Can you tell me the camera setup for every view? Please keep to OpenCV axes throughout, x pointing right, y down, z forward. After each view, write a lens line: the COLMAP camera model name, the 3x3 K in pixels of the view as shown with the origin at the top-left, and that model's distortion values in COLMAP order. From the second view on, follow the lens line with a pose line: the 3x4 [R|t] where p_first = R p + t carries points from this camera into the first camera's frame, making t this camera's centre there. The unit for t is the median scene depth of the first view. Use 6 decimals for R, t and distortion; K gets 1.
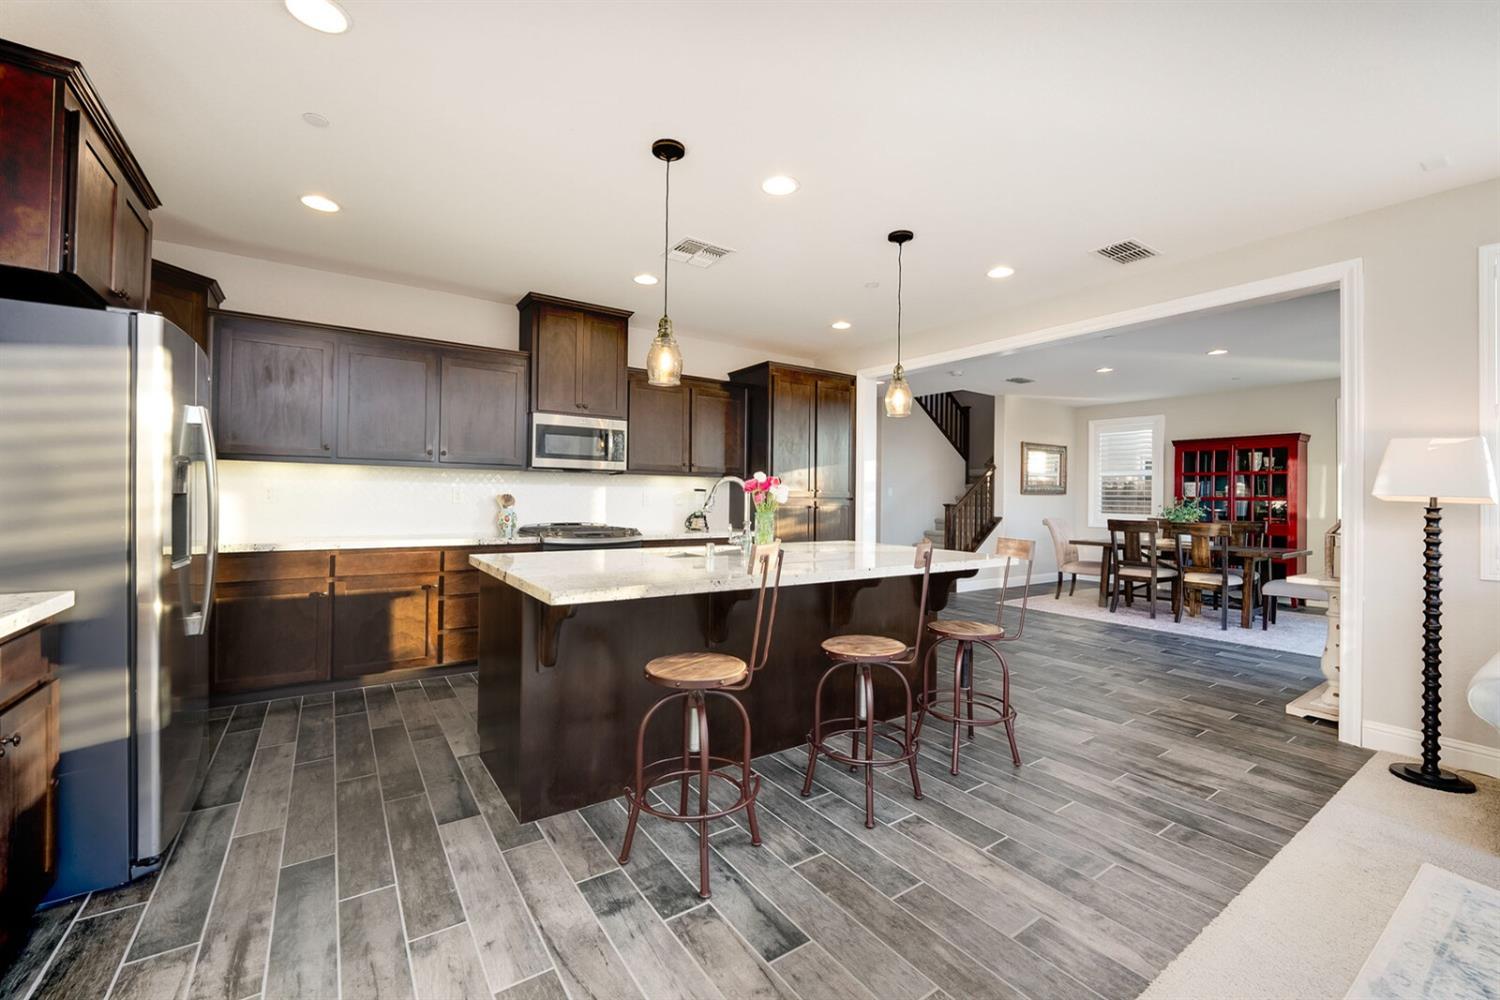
lens RADIAL K [[614.2, 0, 761.7], [0, 614.2, 488.9], [0, 0, 1]] dist [-0.004759, -0.003509]
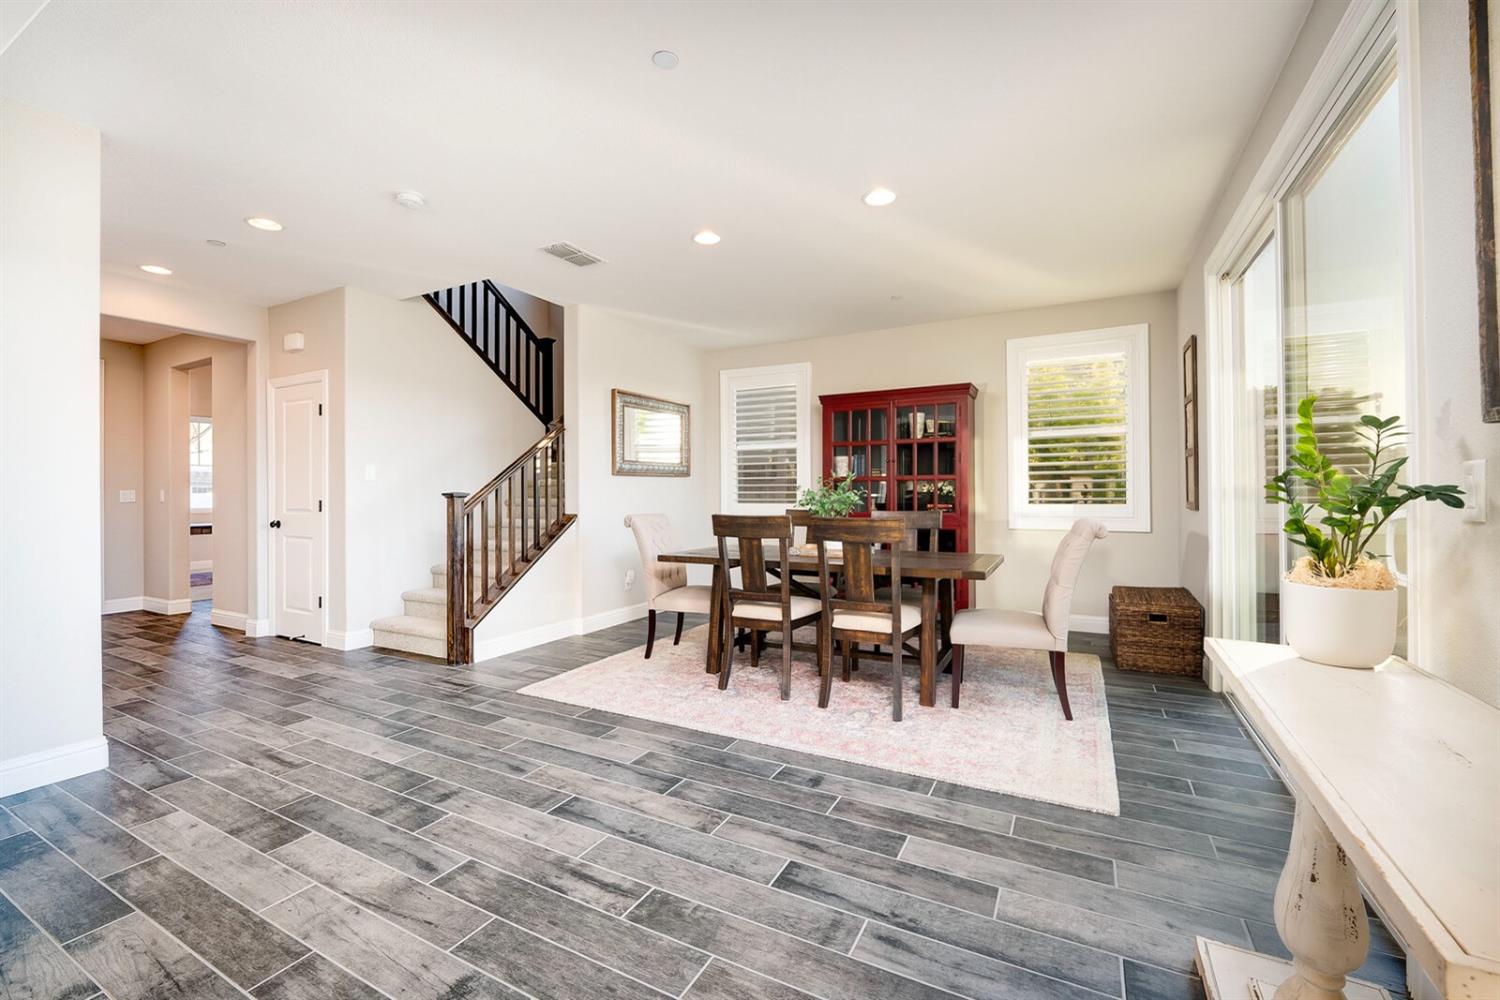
lens RADIAL K [[614.2, 0, 746.5], [0, 614.2, 492.2], [0, 0, 1]] dist [-0.004759, -0.003509]
pose [[0.896972, -0.018447, 0.441701, 0.641724], [0.012057, 0.999778, 0.017271, 0.038347], [-0.441922, -0.010166, 0.896996, 0.917690]]
